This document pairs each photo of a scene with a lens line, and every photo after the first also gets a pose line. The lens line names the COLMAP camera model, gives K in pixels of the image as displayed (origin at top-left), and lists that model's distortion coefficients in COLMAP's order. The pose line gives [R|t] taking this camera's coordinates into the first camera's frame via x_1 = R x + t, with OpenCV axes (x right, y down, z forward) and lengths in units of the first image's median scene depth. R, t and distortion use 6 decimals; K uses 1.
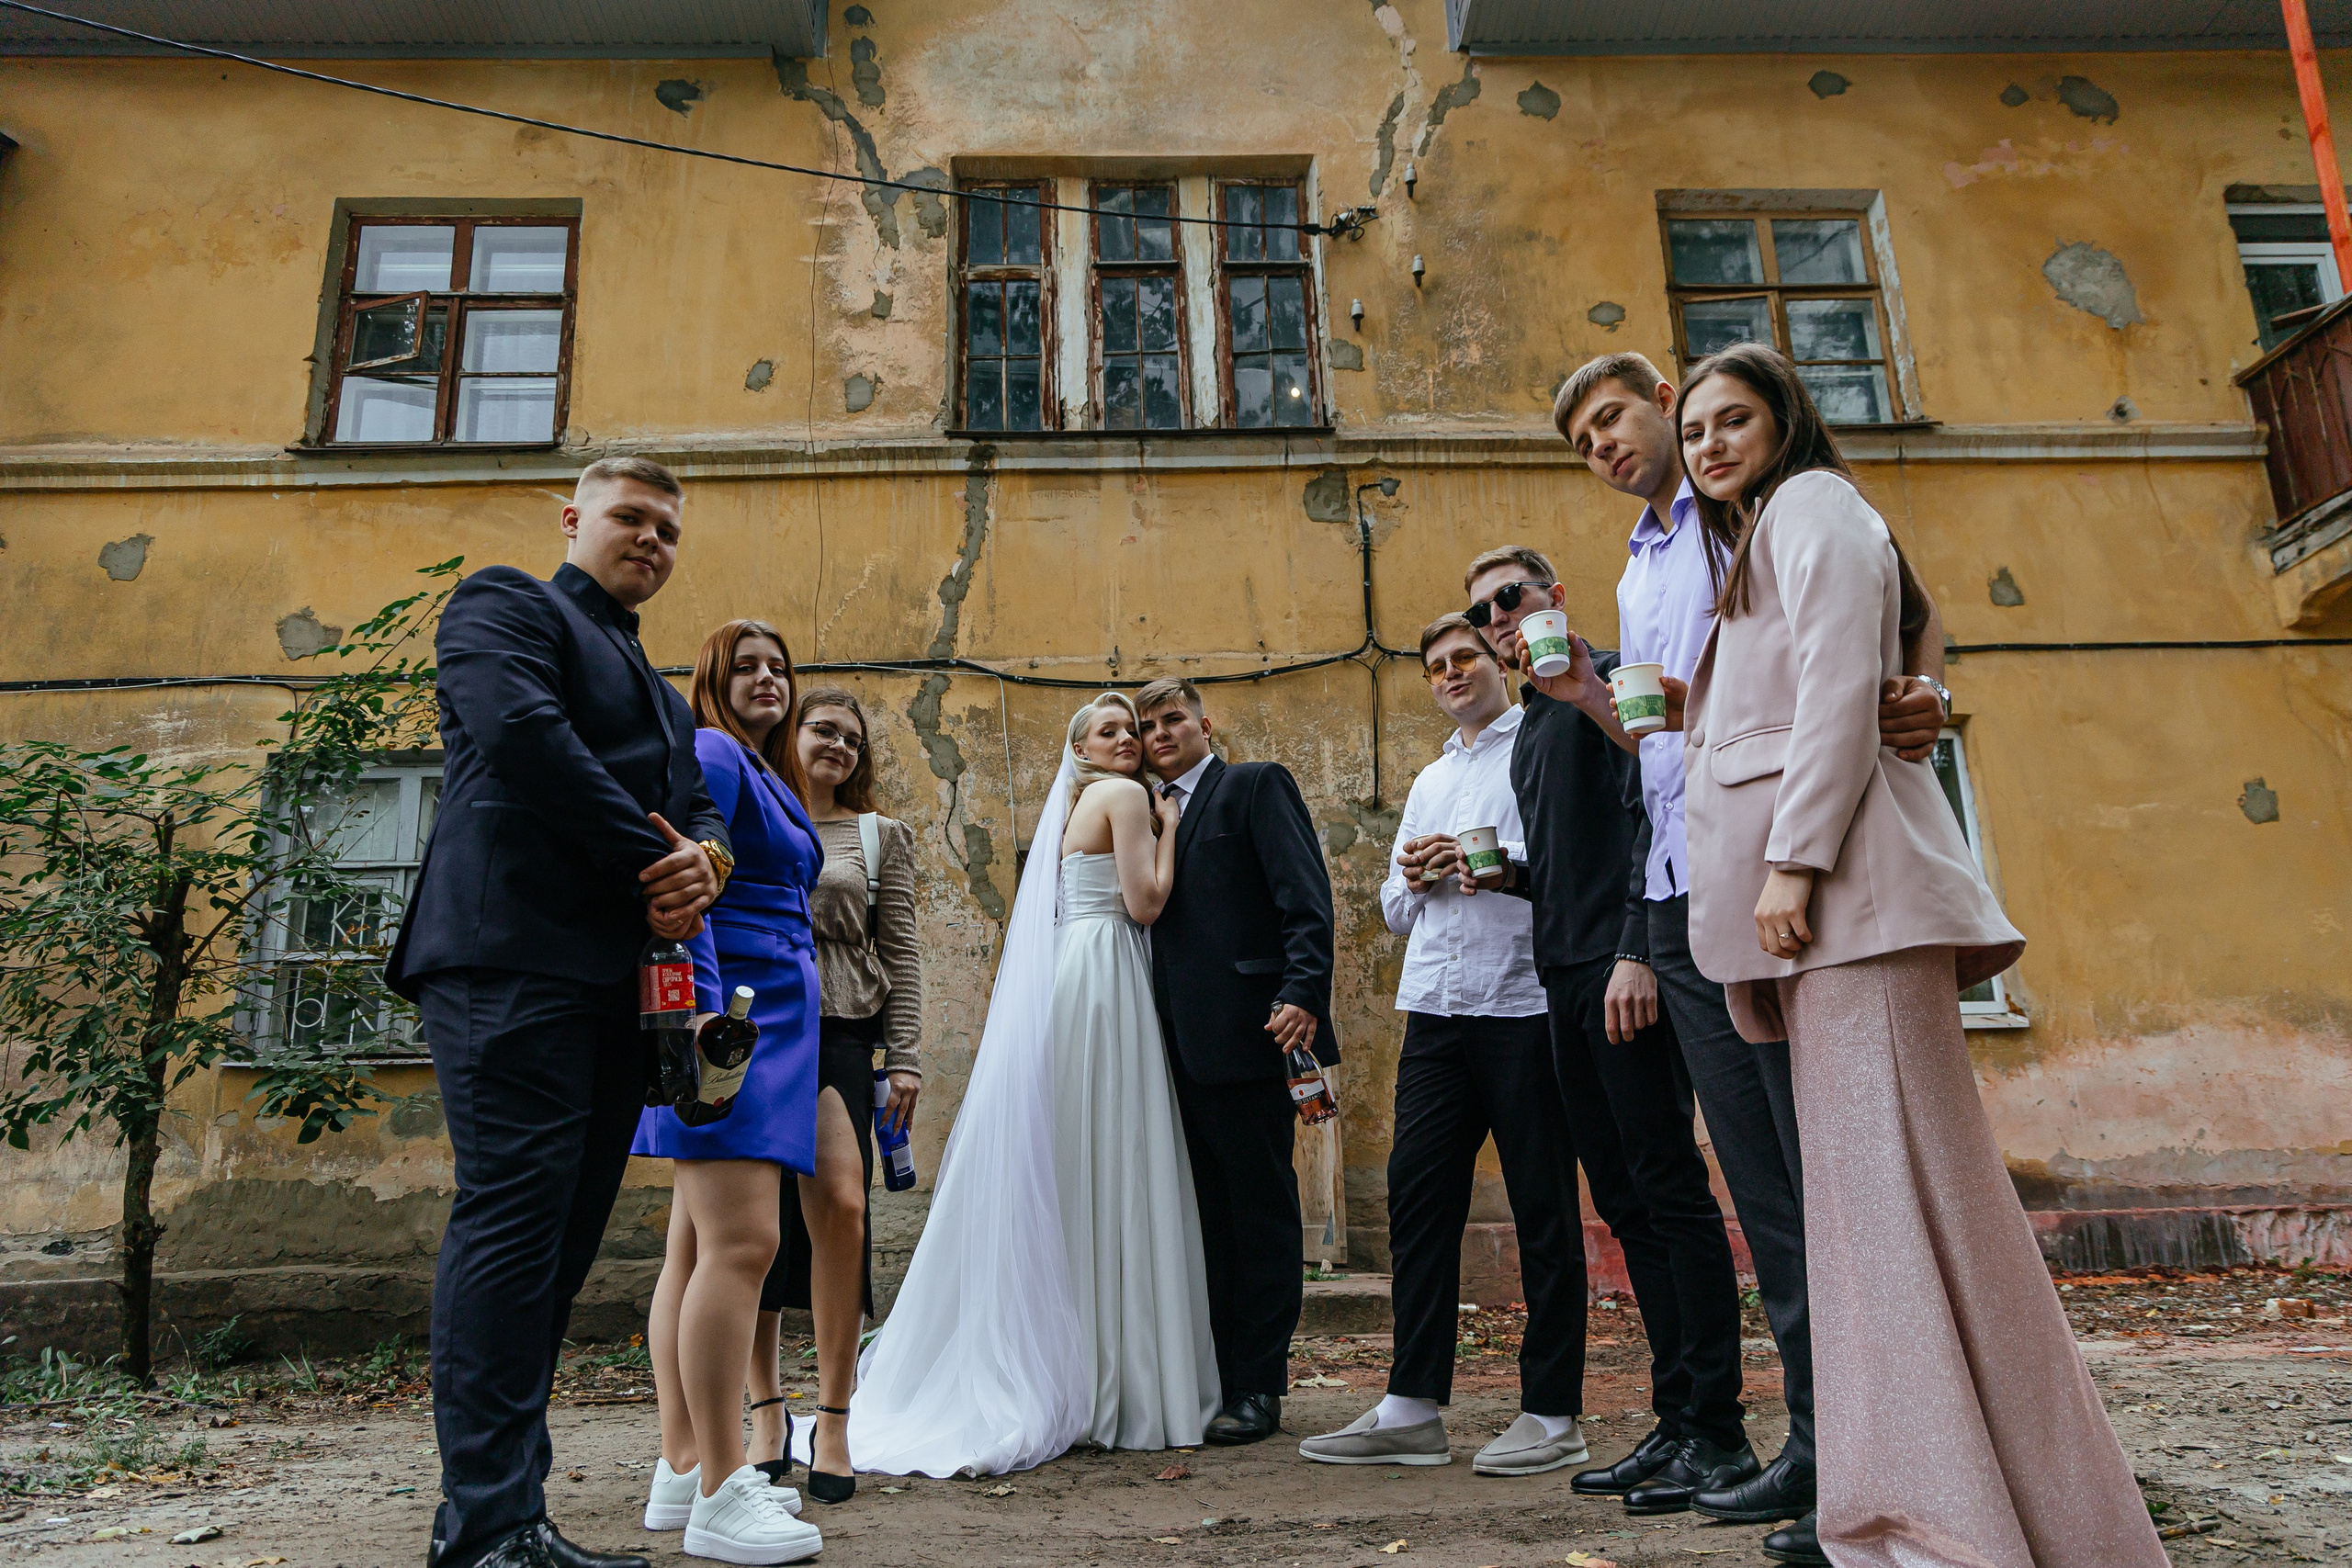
lens RADIAL K [[1591.6, 0, 1179.5], [0, 1591.6, 750.0], [0, 0, 1]] dist [0.016487, -0.006603]
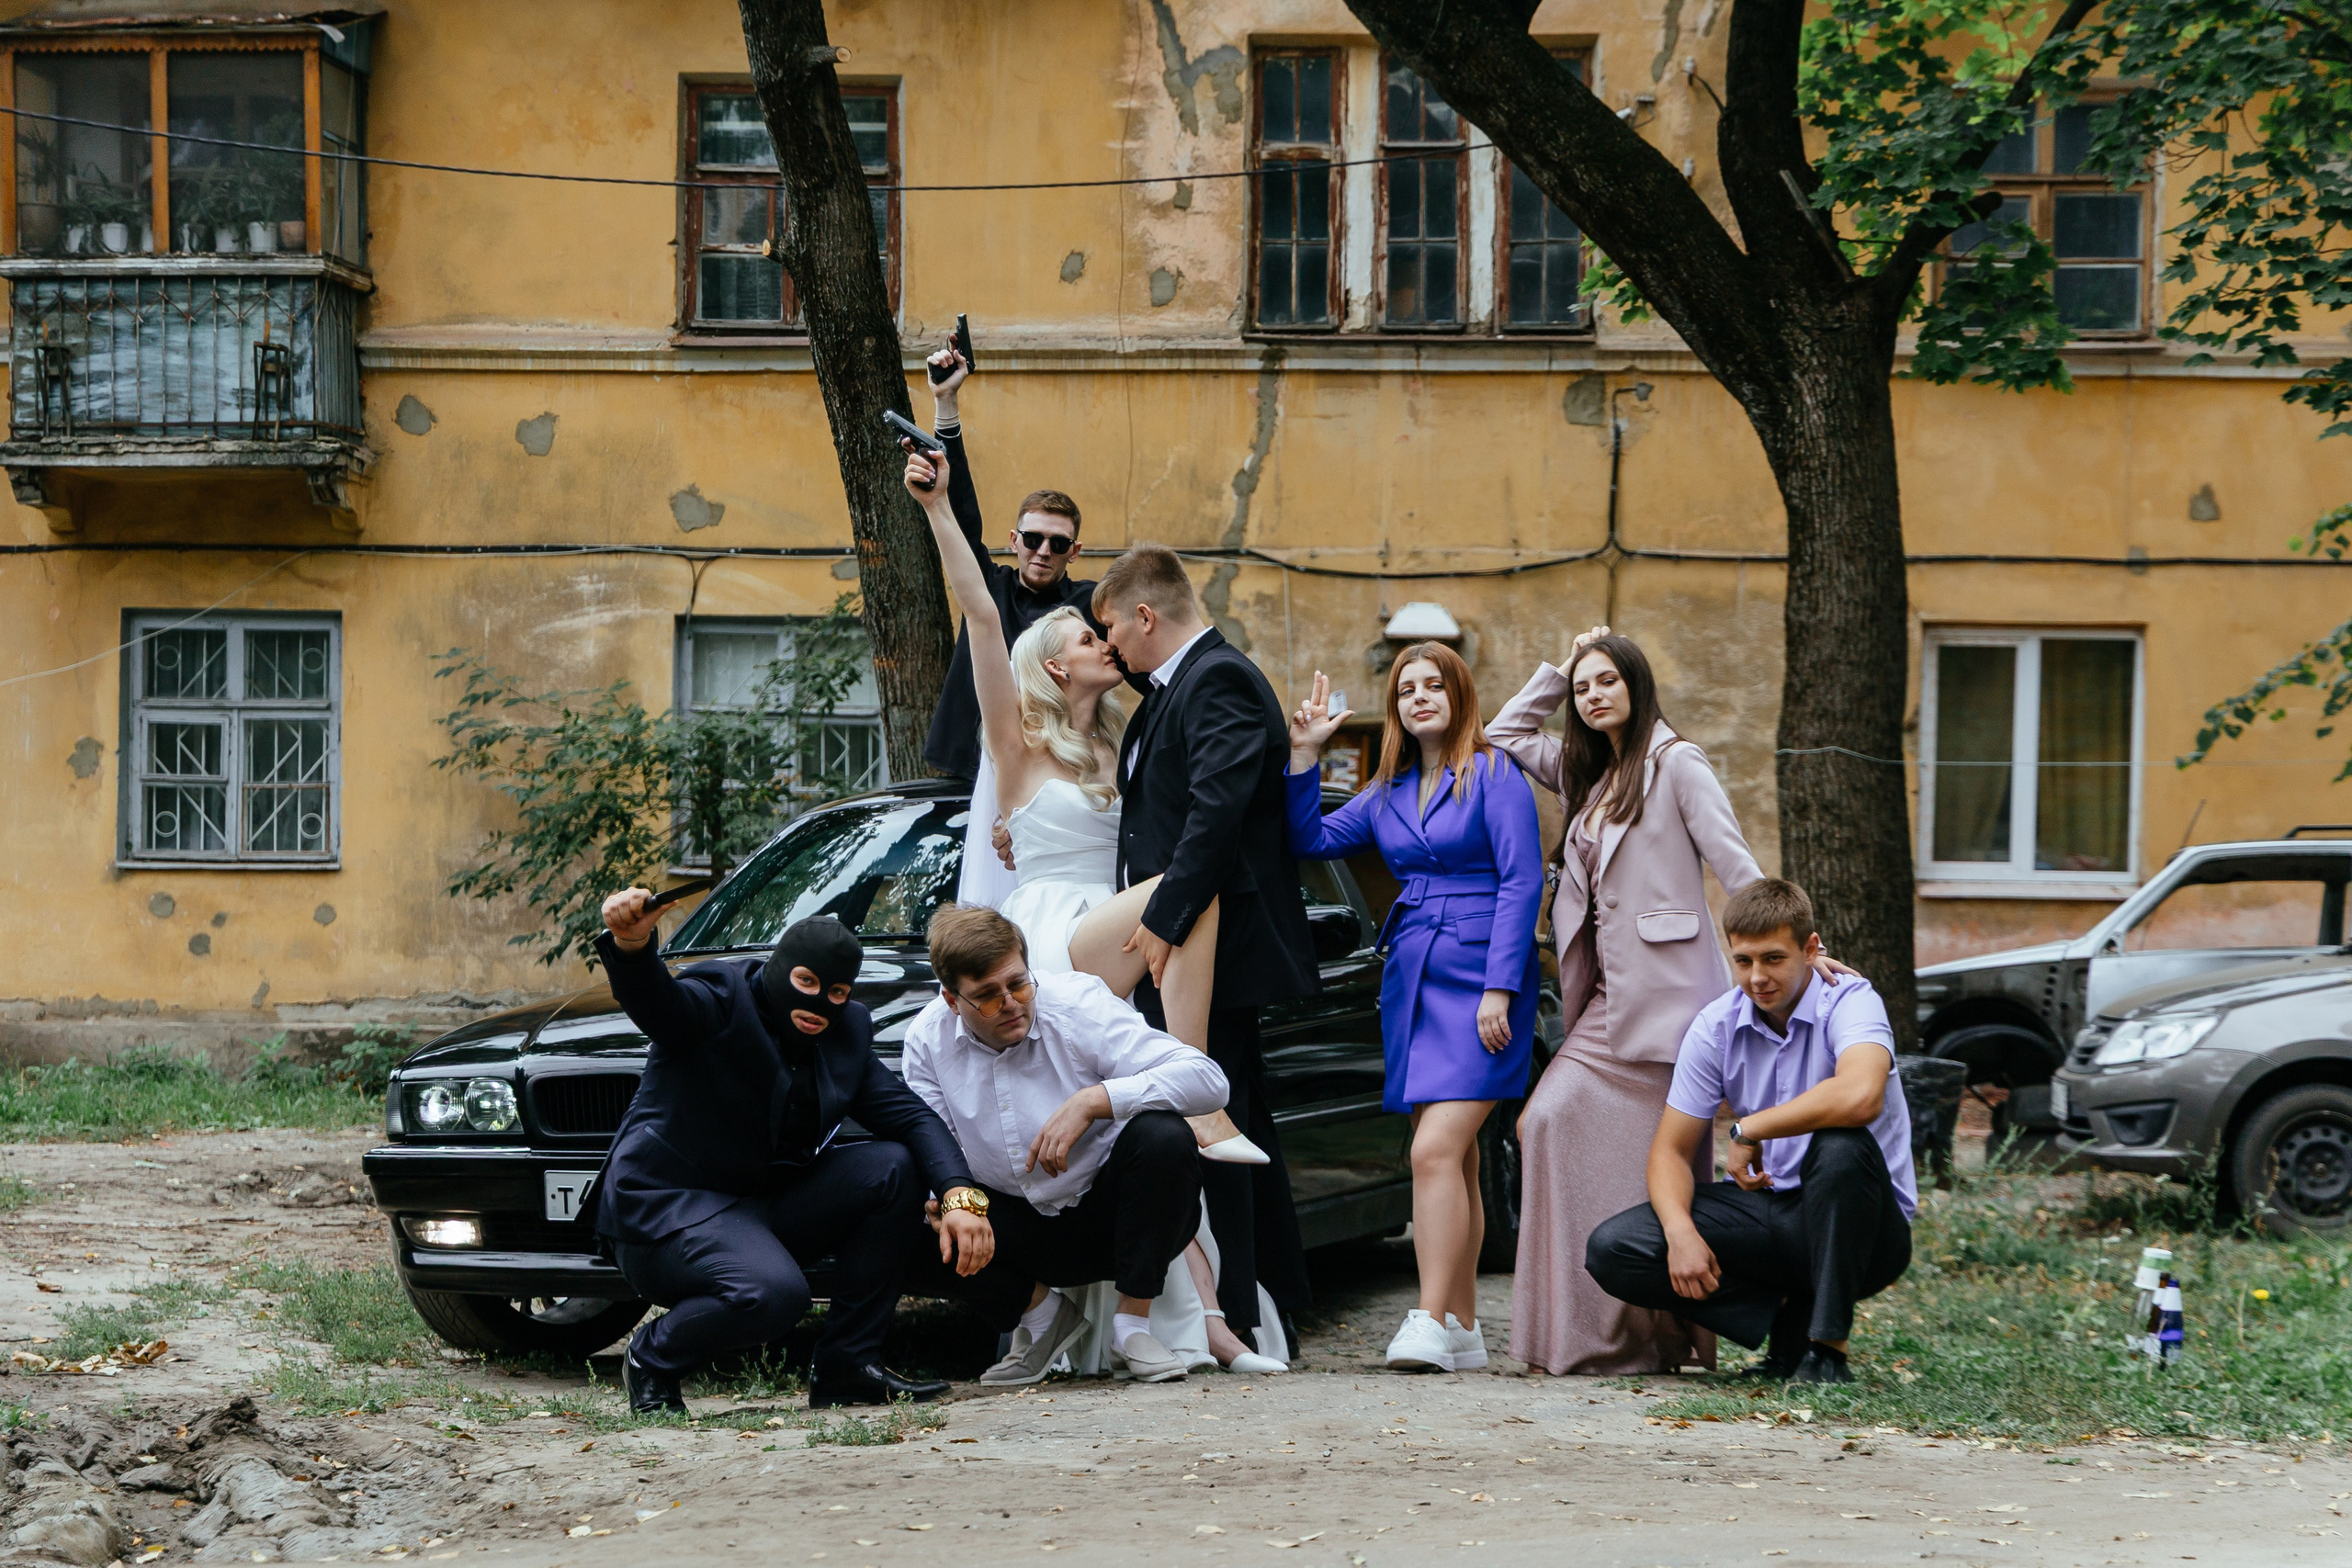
lens RADIAL K [[5137.8, 0, 1219.4], [0, 5137.8, 897.9], [0, 0, 1]] dist [0.046625, 0.000000]
pose [[0.995076, 0.043105, -0.089254, 0.168745], [-0.016665, 0.960427, 0.278034, -0.793090], [0.097707, -0.275178, 0.956416, -2.453816]]
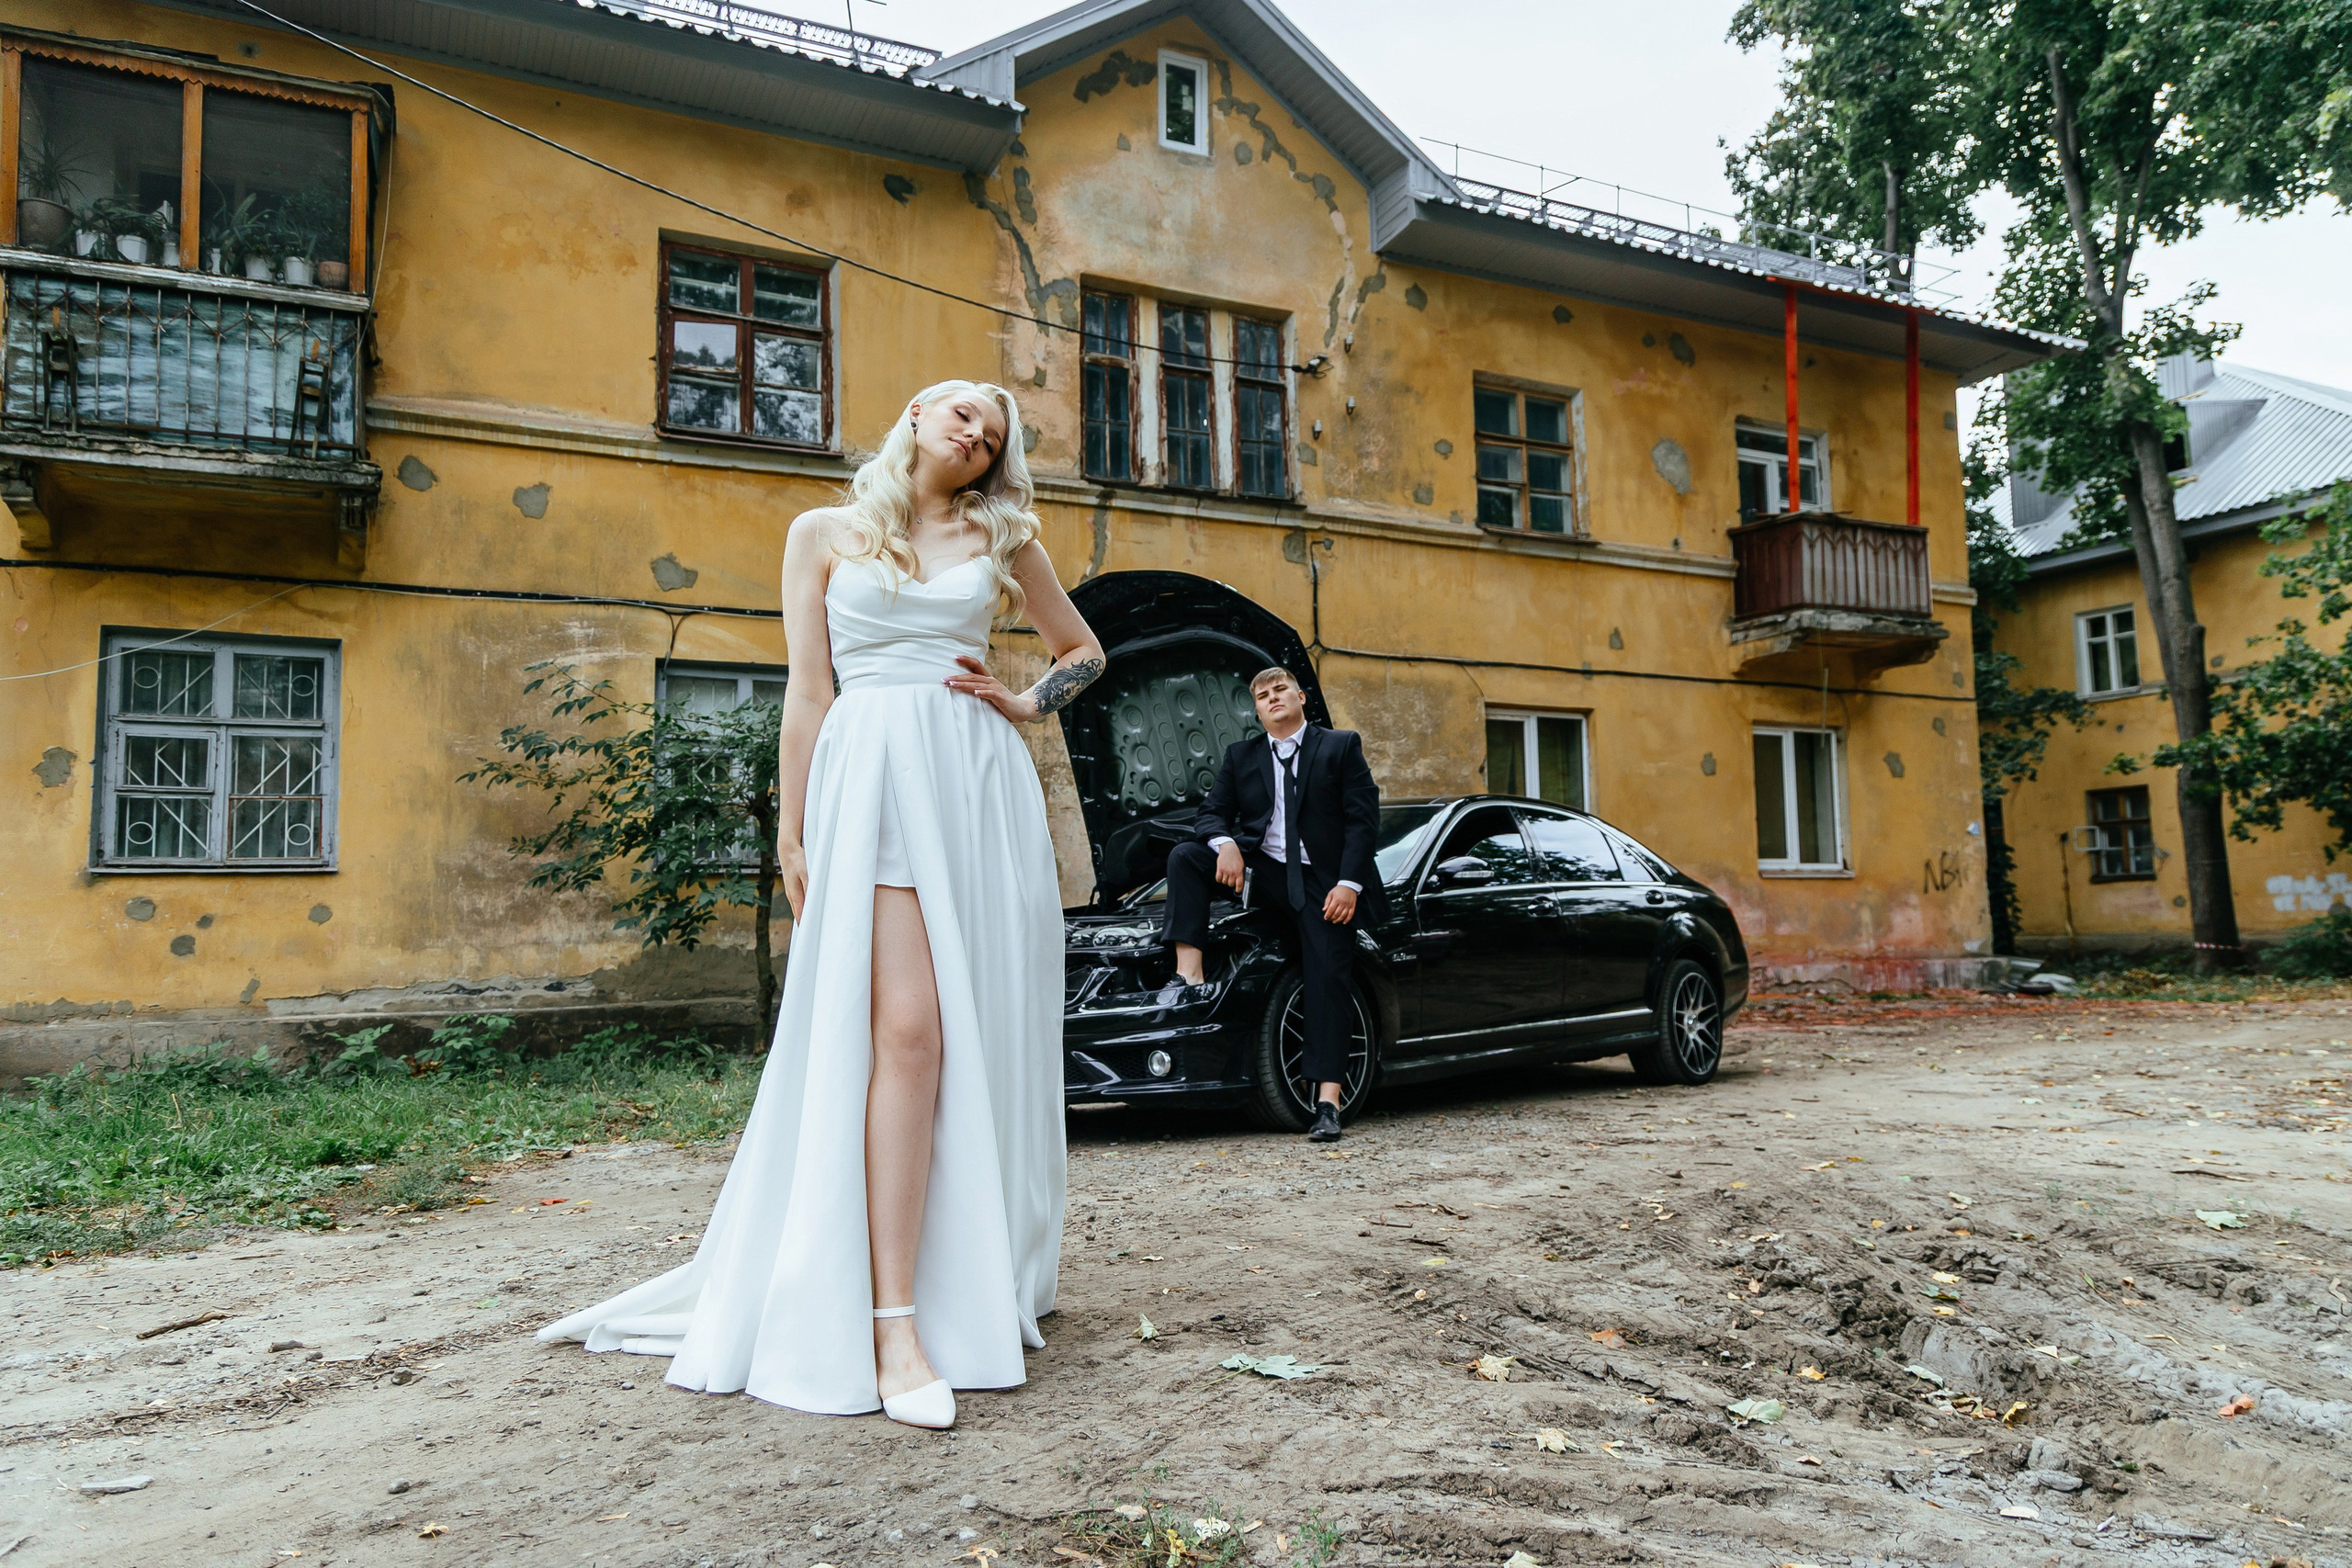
lens RADIAL K [[1591.6, 0, 1160.1], [0, 1591.6, 777.9], [0, 0, 1]] dist [0.016487, -0.006603]
pose [[0.912516, 0.054108, 0.405446, -0.669356], [-0.124281, 0.981027, 0.148793, -0.148793], [-0.389703, -0.186165, 0.901928, -0.453636]]
